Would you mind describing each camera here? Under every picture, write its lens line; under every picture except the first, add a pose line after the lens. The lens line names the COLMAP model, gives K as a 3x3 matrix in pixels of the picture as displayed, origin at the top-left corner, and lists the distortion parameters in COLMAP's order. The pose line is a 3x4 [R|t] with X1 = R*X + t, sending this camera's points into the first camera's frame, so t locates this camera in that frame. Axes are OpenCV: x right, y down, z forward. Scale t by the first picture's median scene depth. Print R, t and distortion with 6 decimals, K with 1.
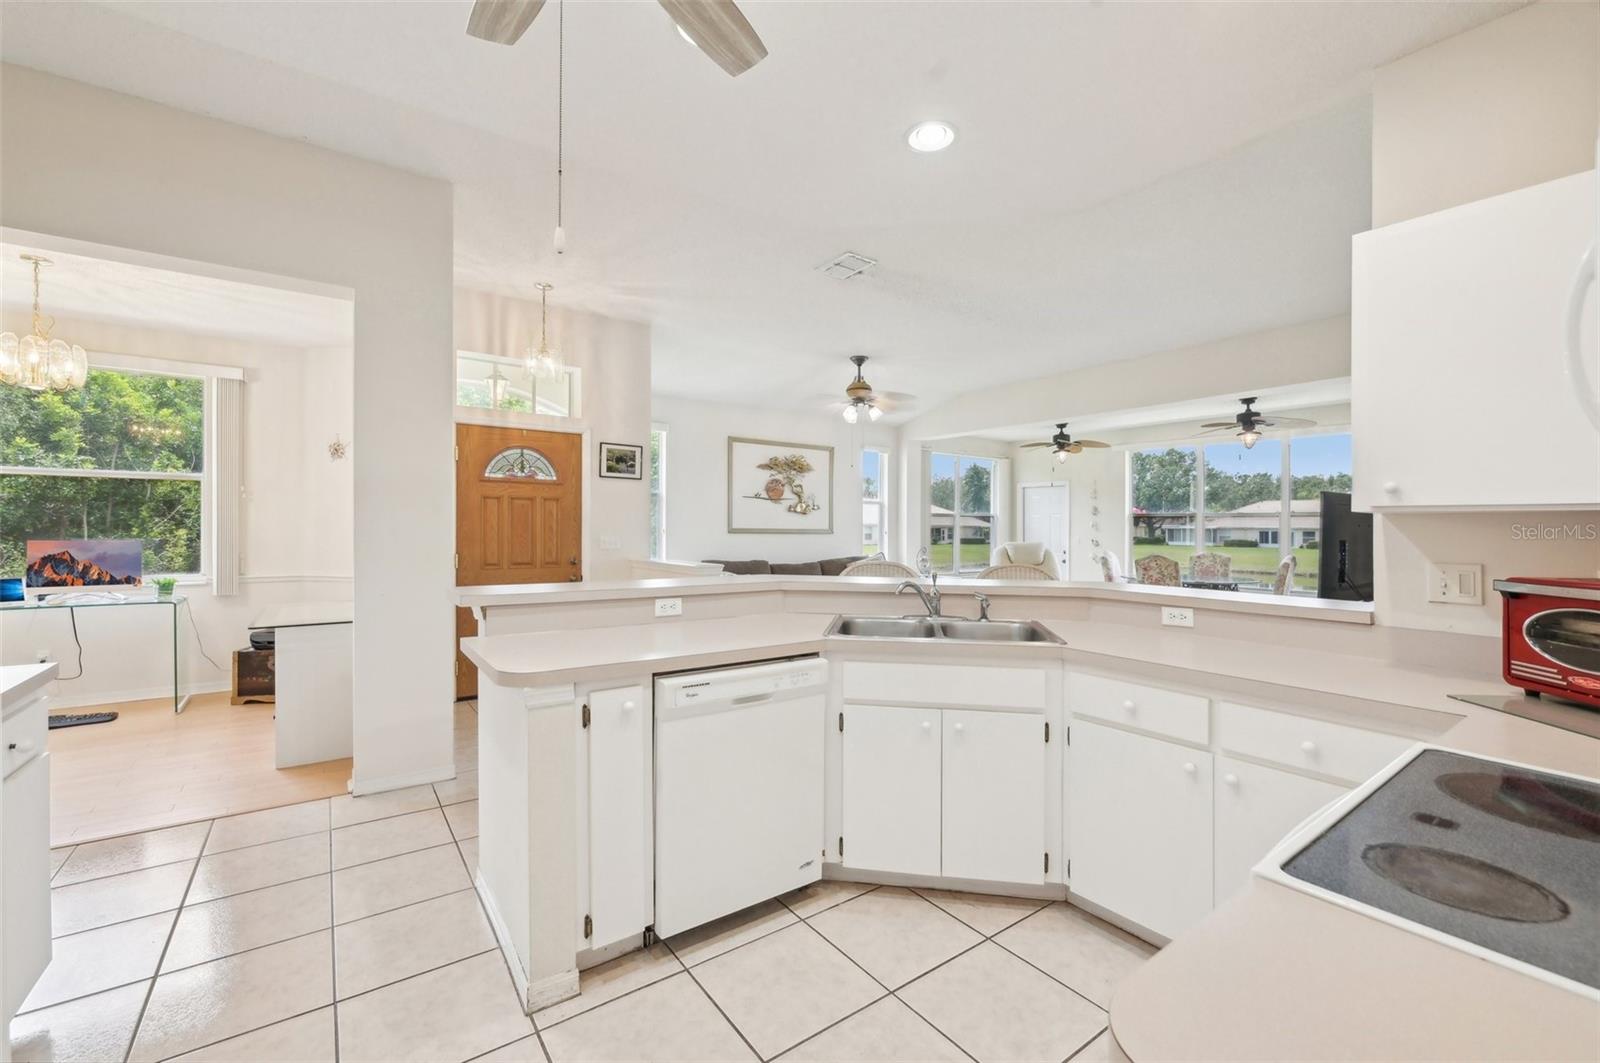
lens RADIAL K [[659.4, 0, 800.1], [0, 659.4, 523.6], [0, 0, 1]] dist [-0.000758, -0.000095]
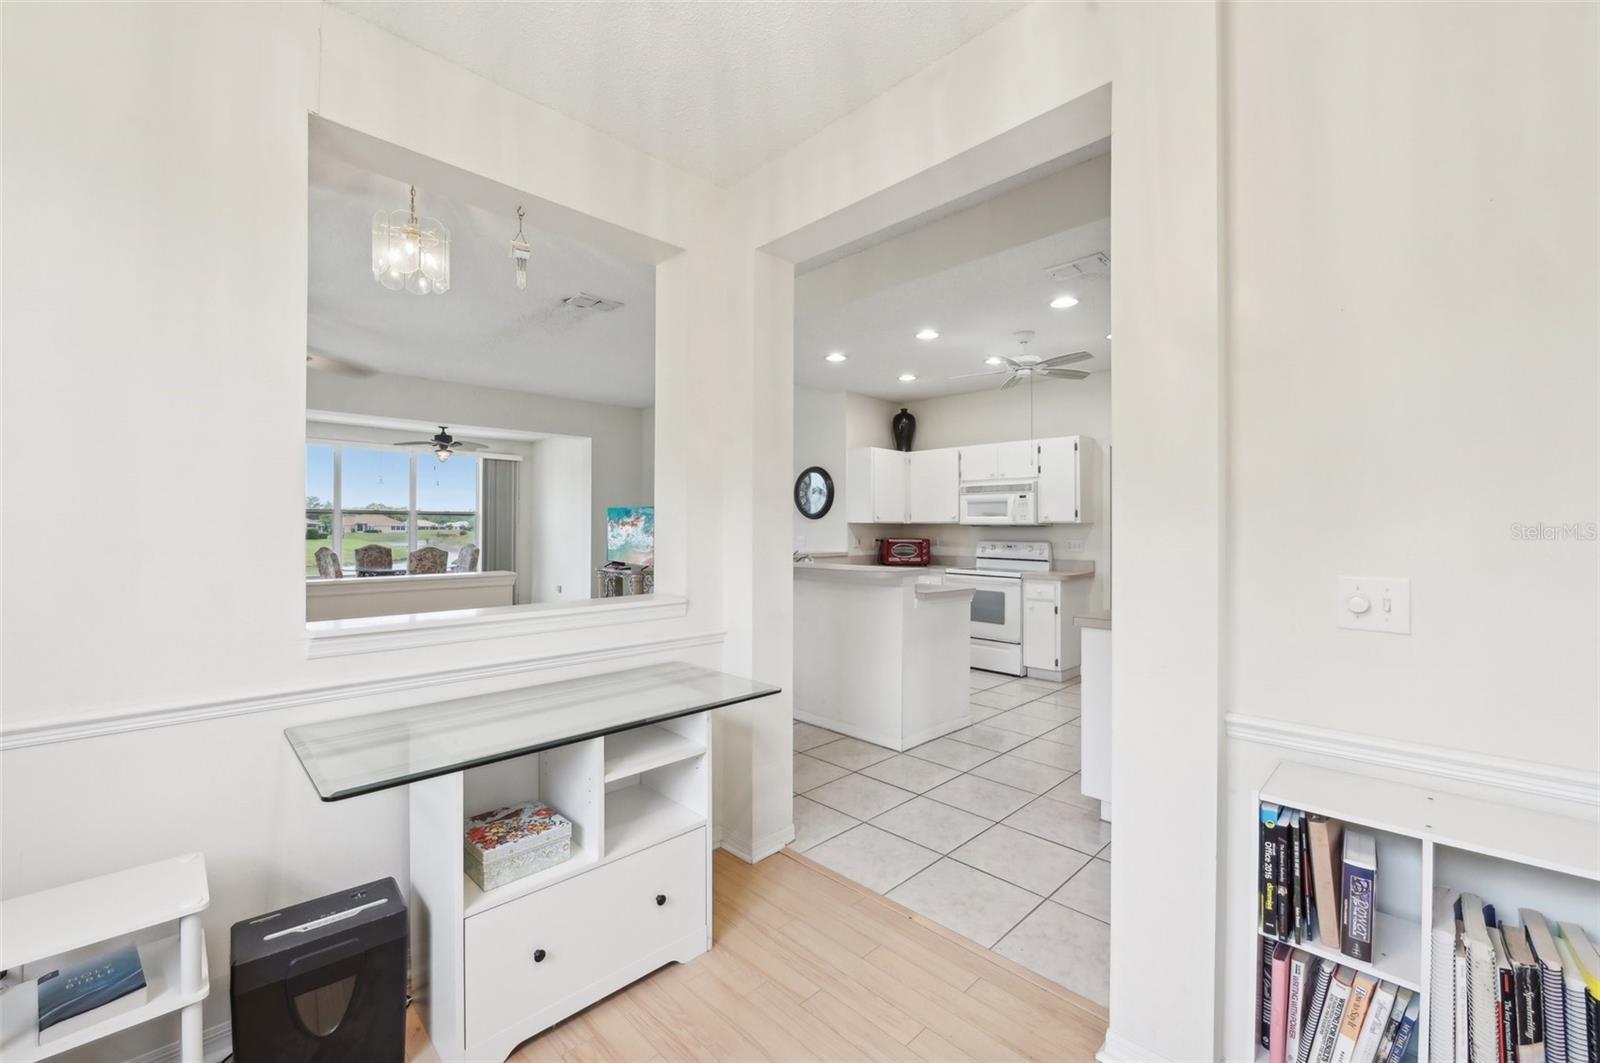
lens RADIAL K [[640.0, 0, 803.9], [0, 640.0, 535.3], [0, 0, 1]] dist [-0.007982, -0.000128]
pose [[-0.153215, -0.019776, 0.987995, -0.600310], [-0.012001, 0.999763, 0.018150, -0.002280], [-0.988120, -0.009076, -0.153416, 0.445999]]
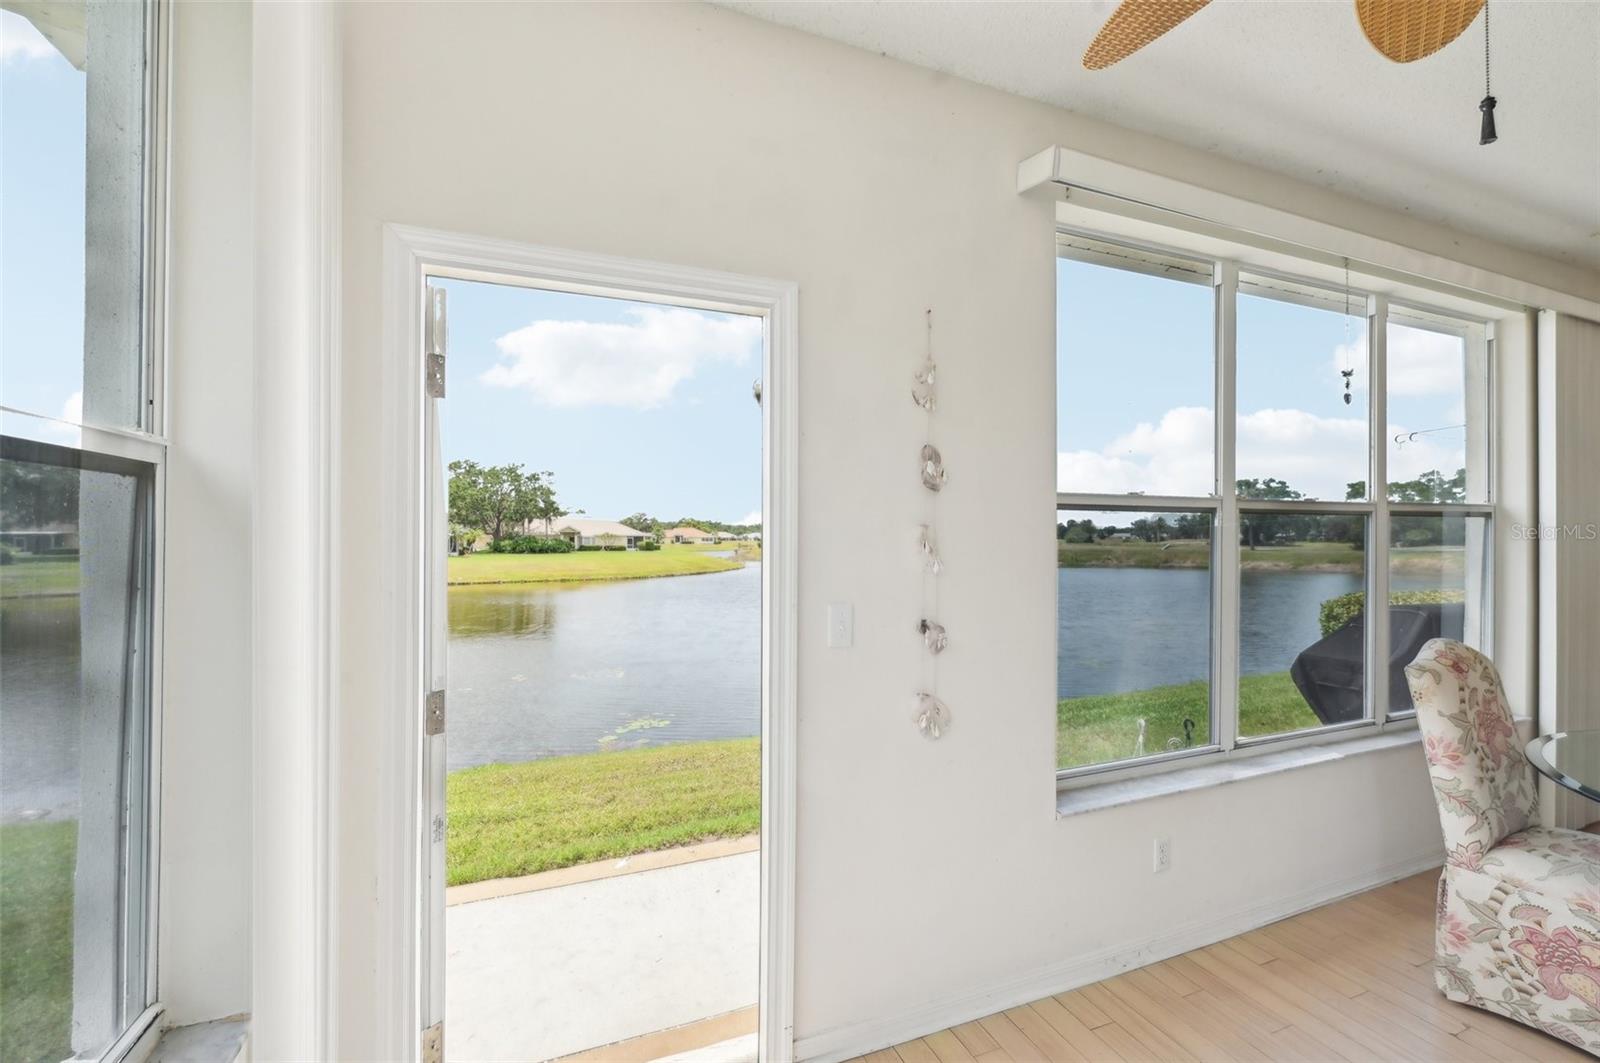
lens RADIAL K [[672.8, 0, 805.7], [0, 672.8, 536.2], [0, 0, 1]] dist [-0.001319, -0.000096]
pose [[0.260063, -0.006418, 0.965570, 0.344018], [-0.002275, 0.999971, 0.007259, 0.000764], [-0.965589, -0.004084, 0.260041, 1.137773]]
